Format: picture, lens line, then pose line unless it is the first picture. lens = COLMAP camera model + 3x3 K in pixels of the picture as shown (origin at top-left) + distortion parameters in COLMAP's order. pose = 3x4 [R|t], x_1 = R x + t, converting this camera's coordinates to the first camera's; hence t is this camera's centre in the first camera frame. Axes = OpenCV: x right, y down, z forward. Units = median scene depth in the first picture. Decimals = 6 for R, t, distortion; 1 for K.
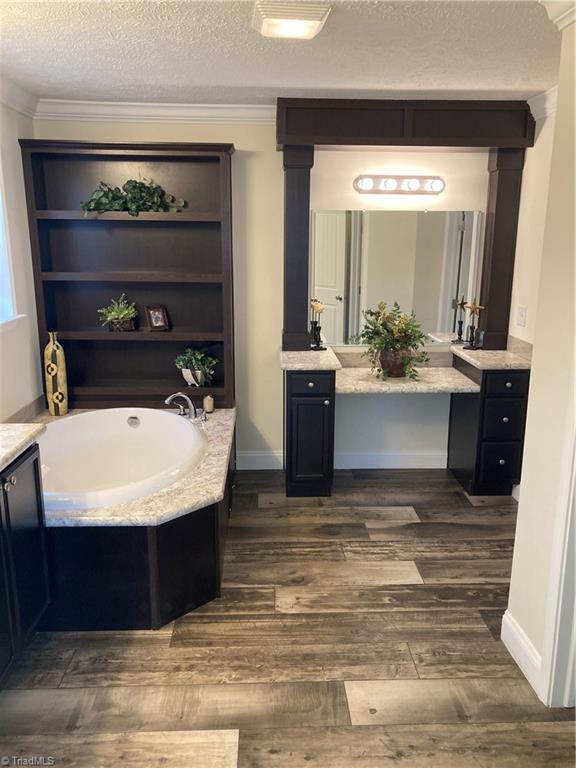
lens RADIAL K [[629.7, 0, 292.4], [0, 629.7, 401.6], [0, 0, 1]] dist [0.054082, -0.074280]
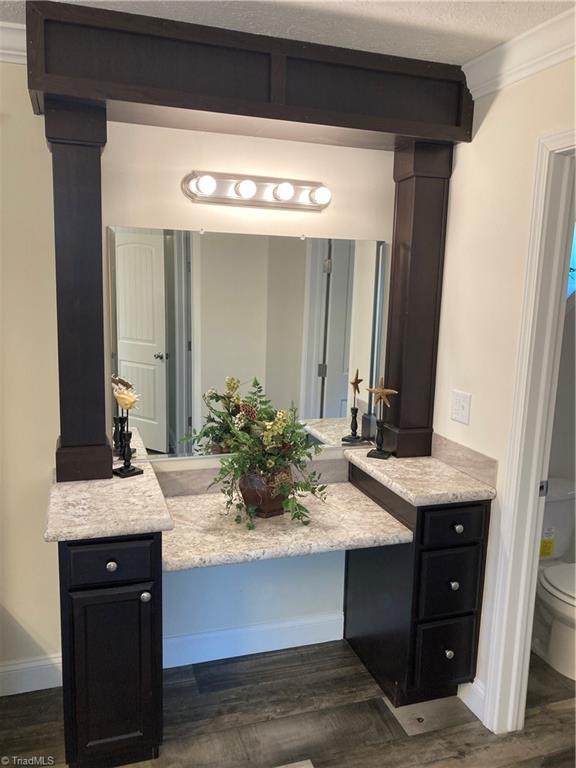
lens RADIAL K [[629.7, 0, 292.4], [0, 629.7, 401.6], [0, 0, 1]] dist [0.054082, -0.074280]
pose [[0.960771, -0.025270, 0.276190, 0.028552], [0.042381, 0.997522, -0.056161, -0.109369], [-0.274086, 0.065663, 0.959461, 0.432185]]
